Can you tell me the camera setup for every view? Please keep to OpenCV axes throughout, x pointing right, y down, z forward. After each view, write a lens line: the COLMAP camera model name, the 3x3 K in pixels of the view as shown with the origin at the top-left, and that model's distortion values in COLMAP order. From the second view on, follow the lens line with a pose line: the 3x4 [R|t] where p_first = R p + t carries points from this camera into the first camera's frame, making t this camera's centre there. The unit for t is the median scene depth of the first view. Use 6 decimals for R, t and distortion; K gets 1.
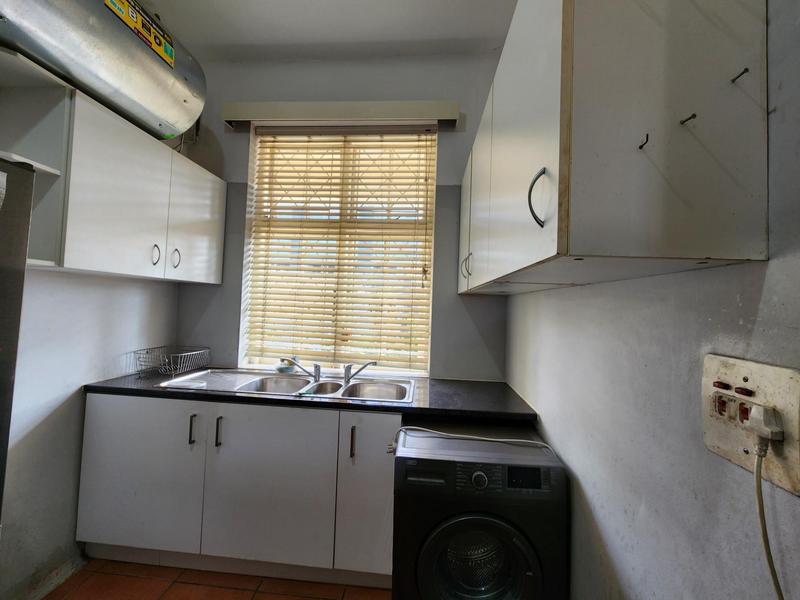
lens RADIAL K [[323.9, 0, 397.5], [0, 323.9, 297.1], [0, 0, 1]] dist [0.000851, 0.000123]
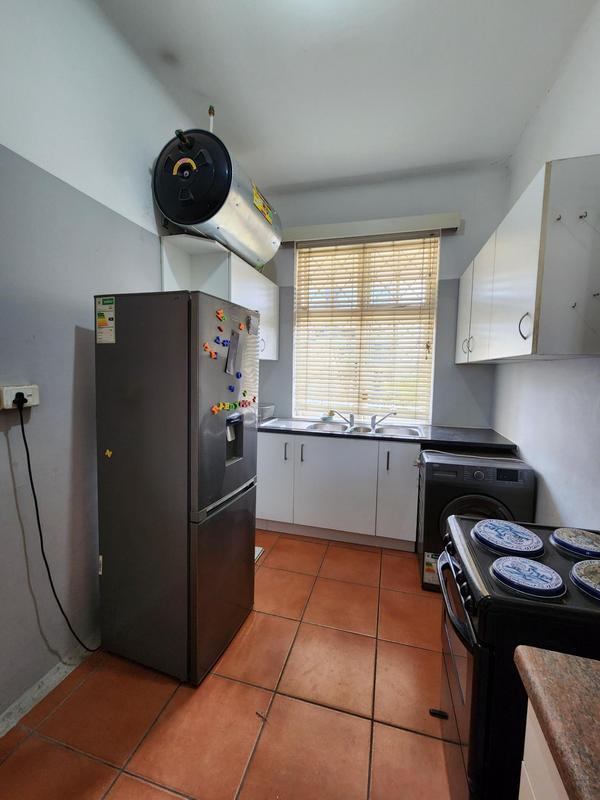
lens RADIAL K [[323.9, 0, 303.9], [0, 323.9, 398.4], [0, 0, 1]] dist [0.000851, 0.000123]
pose [[0.984015, -0.005318, -0.178009, -0.182214], [0.024818, 0.993896, 0.107497, -0.025244], [0.176351, -0.110196, 0.978140, -0.414507]]
